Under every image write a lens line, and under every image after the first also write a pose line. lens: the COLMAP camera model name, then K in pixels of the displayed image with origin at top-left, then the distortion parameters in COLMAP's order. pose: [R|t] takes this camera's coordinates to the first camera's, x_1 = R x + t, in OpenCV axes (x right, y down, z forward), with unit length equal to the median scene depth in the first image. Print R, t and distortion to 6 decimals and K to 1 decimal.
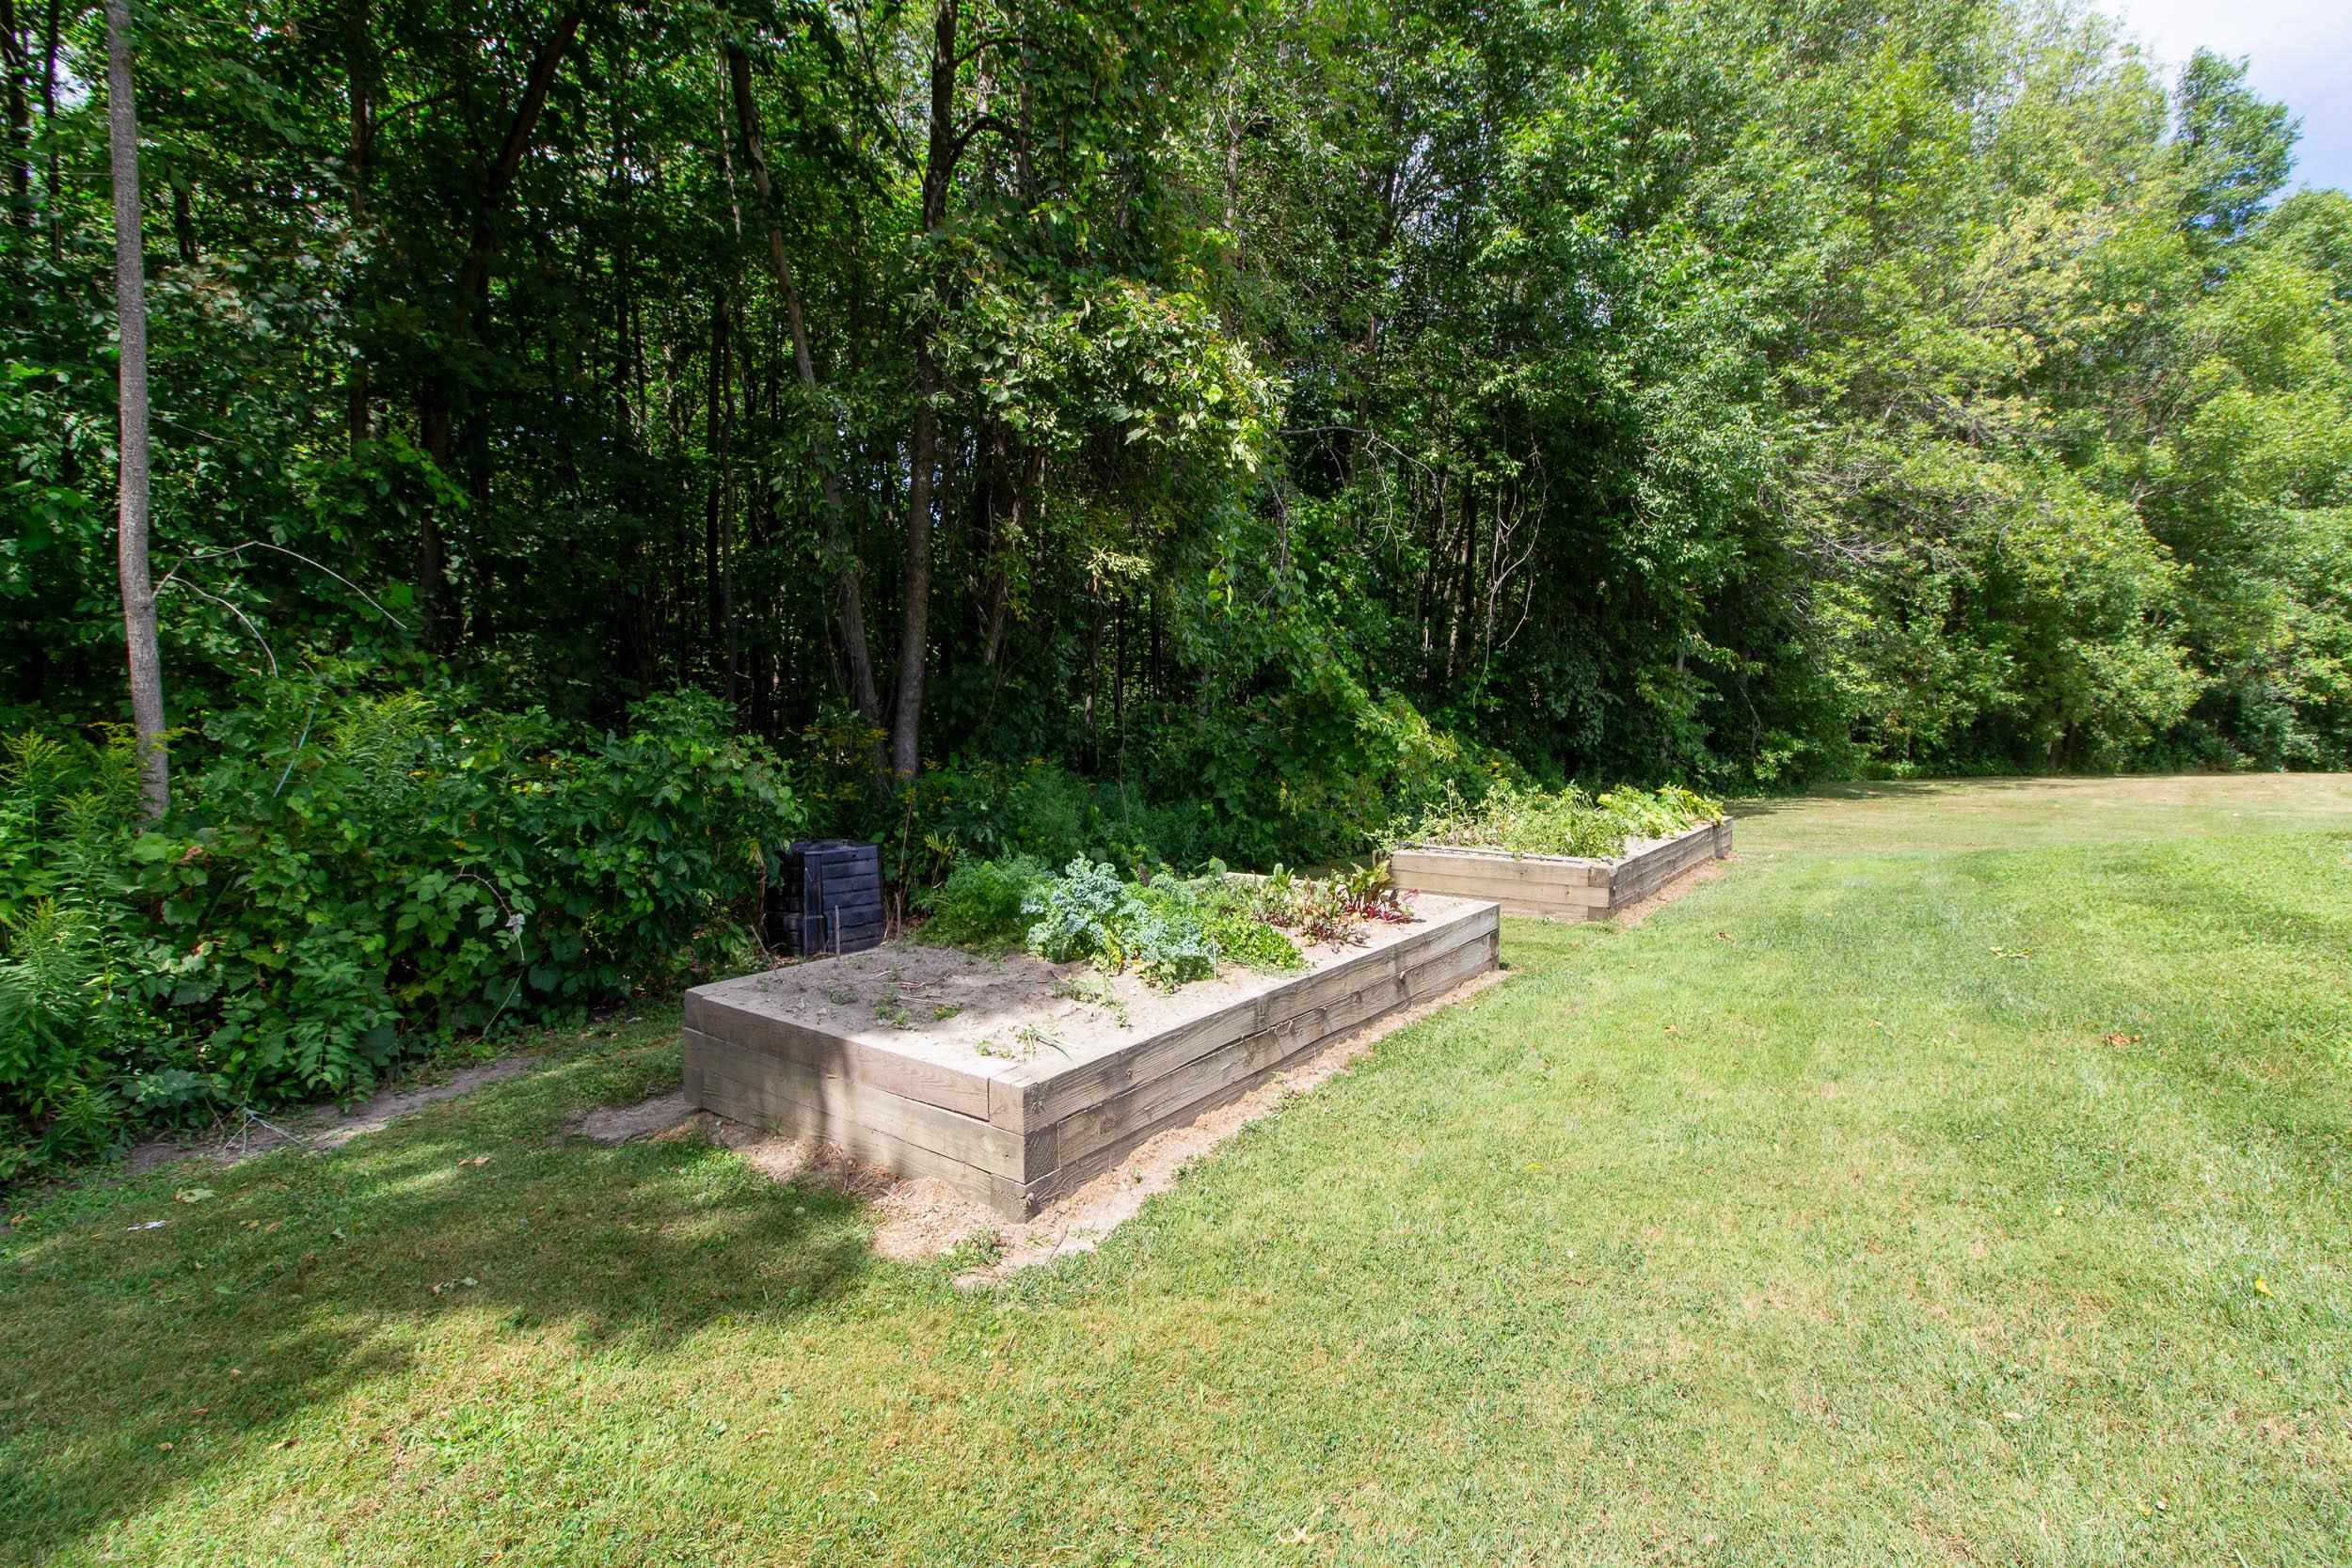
lens RADIAL K [[1083.2, 0, 1198.9], [0, 1083.2, 767.8], [0, 0, 1]] dist [0.001842, 0.002826]
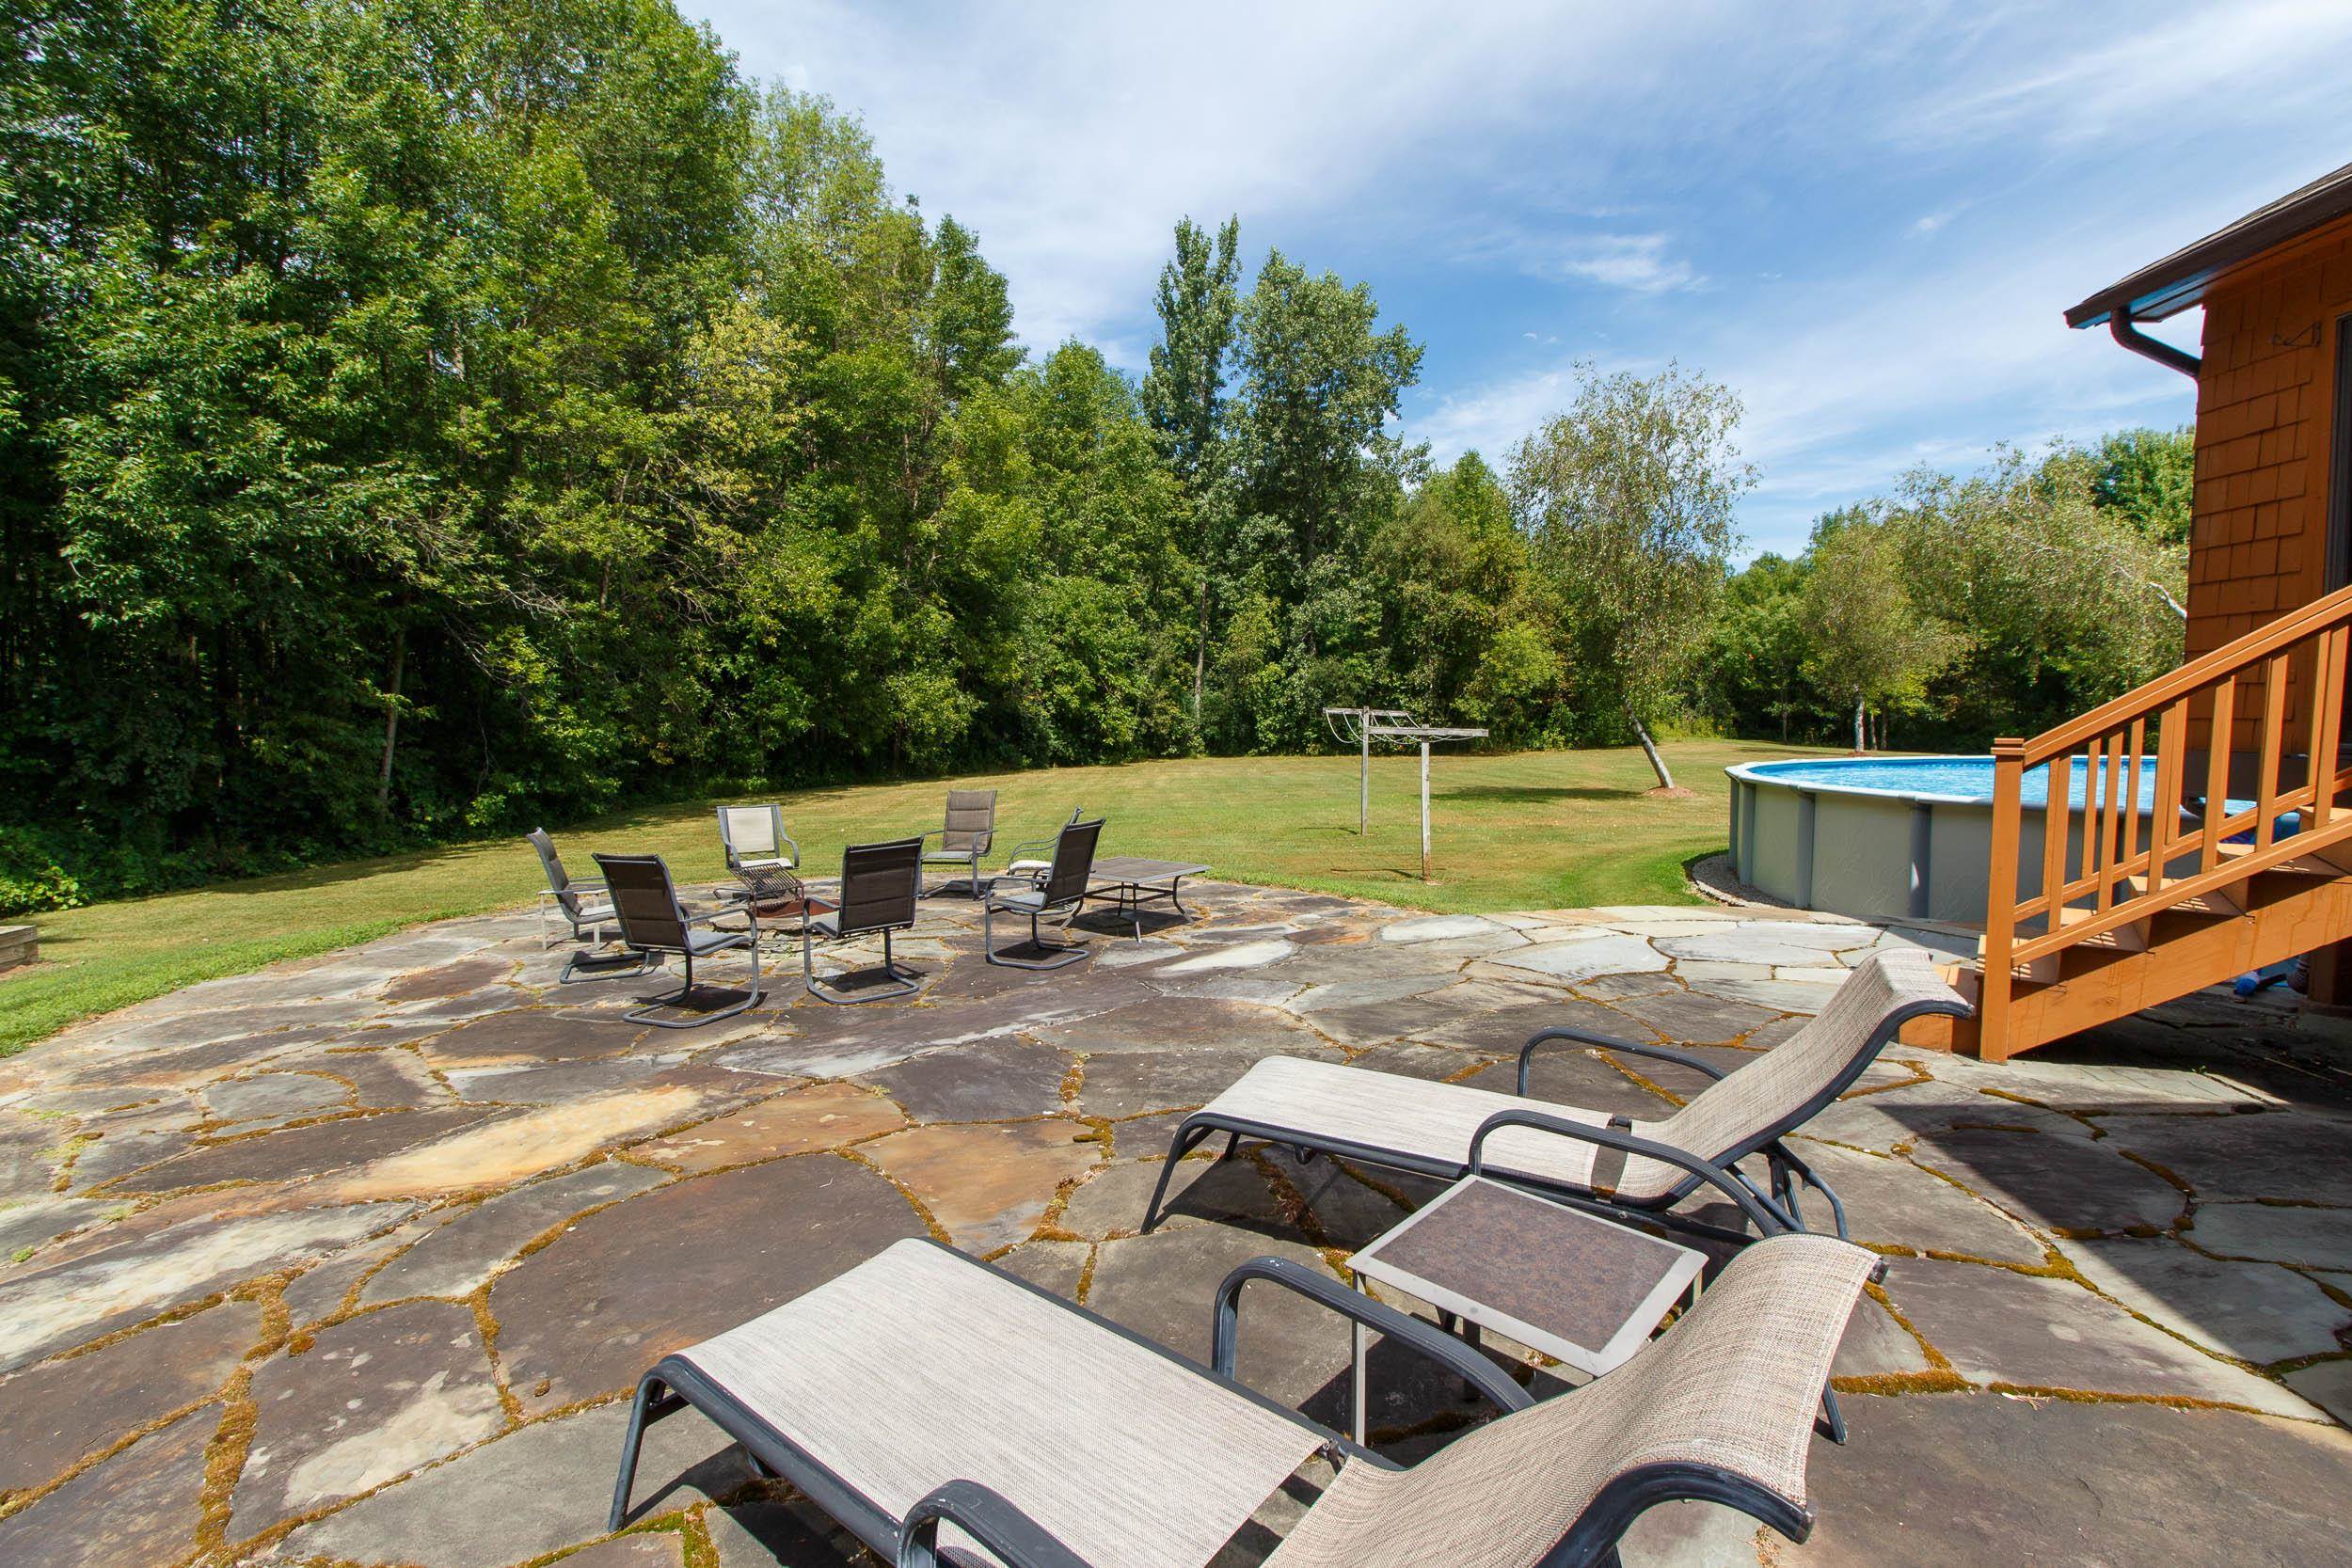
lens RADIAL K [[1083.2, 0, 1187.5], [0, 1083.2, 751.2], [0, 0, 1]] dist [0.001842, 0.002826]
pose [[0.729834, -0.040950, 0.682396, 0.232647], [0.046786, 0.998856, 0.009902, -0.025810], [-0.682021, 0.024699, 0.730915, -0.118049]]
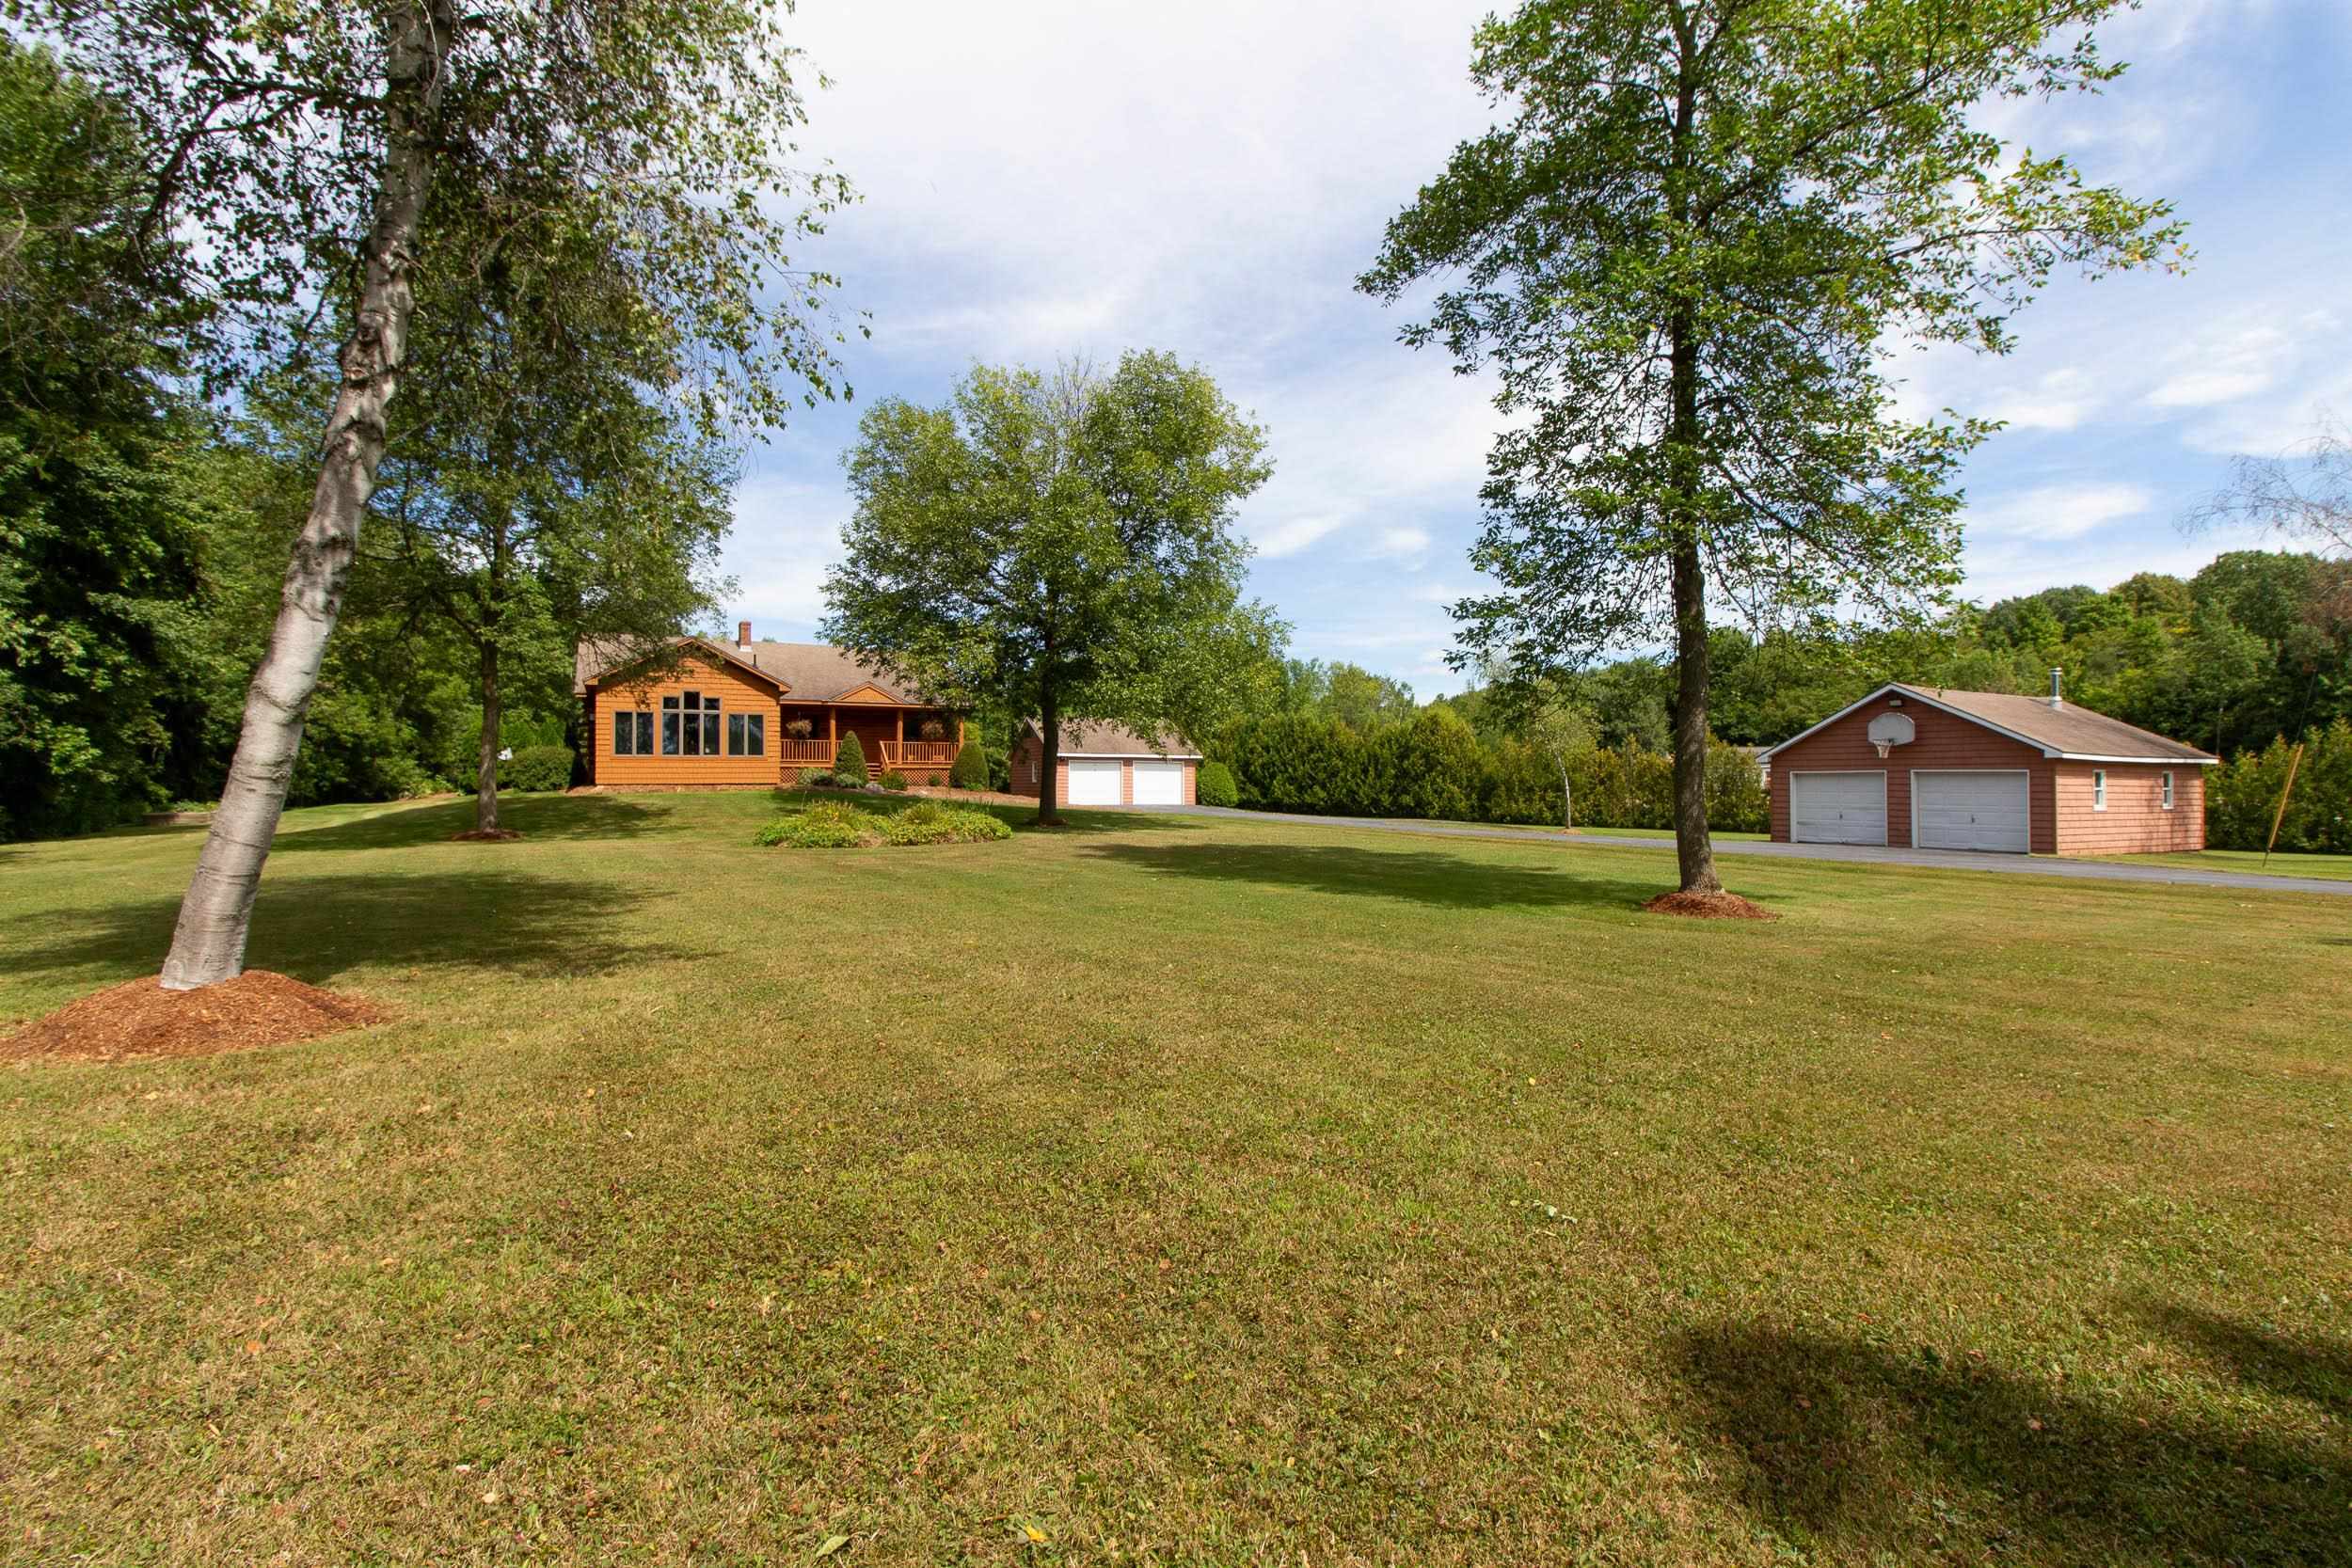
lens RADIAL K [[1083.2, 0, 1201.5], [0, 1083.2, 765.0], [0, 0, 1]] dist [0.001842, 0.002826]
pose [[0.313809, 0.009324, 0.949440, -0.988695], [0.054651, 0.998117, -0.027865, 0.077814], [-0.947912, 0.060632, 0.312708, -1.618767]]
